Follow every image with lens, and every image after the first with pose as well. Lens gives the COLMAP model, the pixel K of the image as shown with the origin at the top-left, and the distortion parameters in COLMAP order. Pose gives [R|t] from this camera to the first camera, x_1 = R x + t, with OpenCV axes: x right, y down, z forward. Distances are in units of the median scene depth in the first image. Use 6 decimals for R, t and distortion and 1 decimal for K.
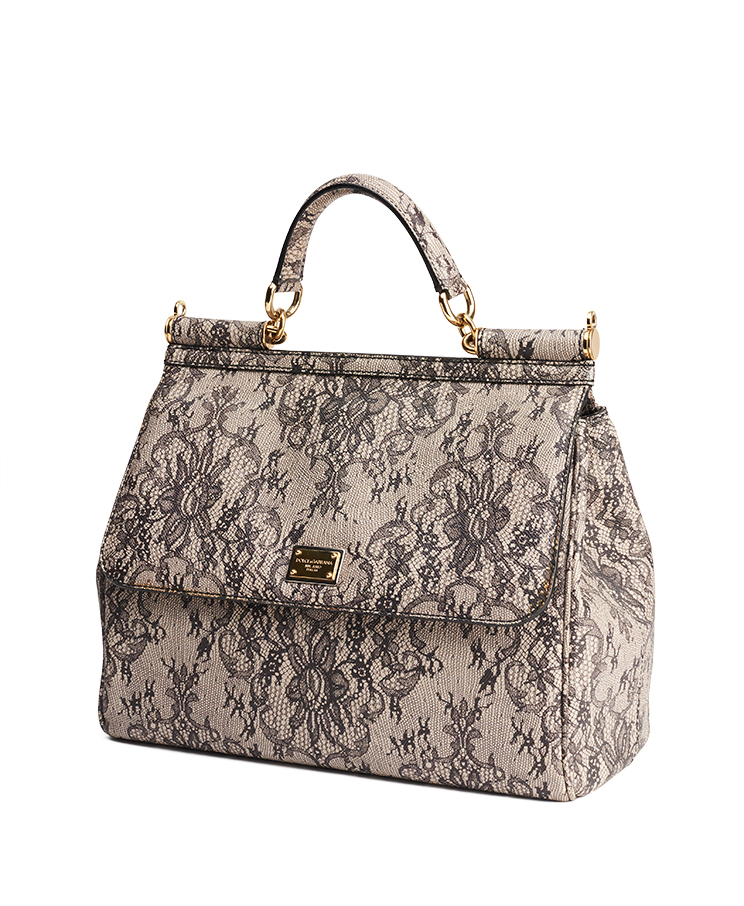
lens RADIAL K [[1888.7, 0, 372.0], [0, 1888.7, 453.0], [0, 0, 1]] dist [-0.201972, 0.023240]
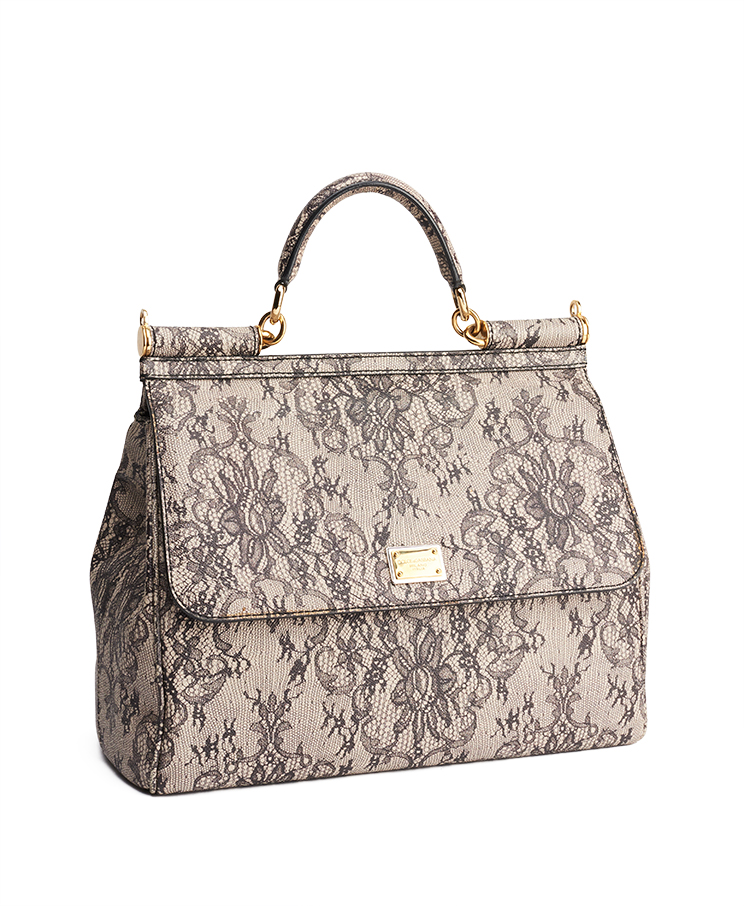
lens RADIAL K [[1888.7, 0, 372.0], [0, 1888.7, 453.0], [0, 0, 1]] dist [-0.201972, 0.023240]
pose [[0.708995, -0.089424, 0.699521, -0.726731], [0.098316, 0.994775, 0.027521, -0.028016], [-0.698326, 0.049261, 0.714082, 0.298081]]
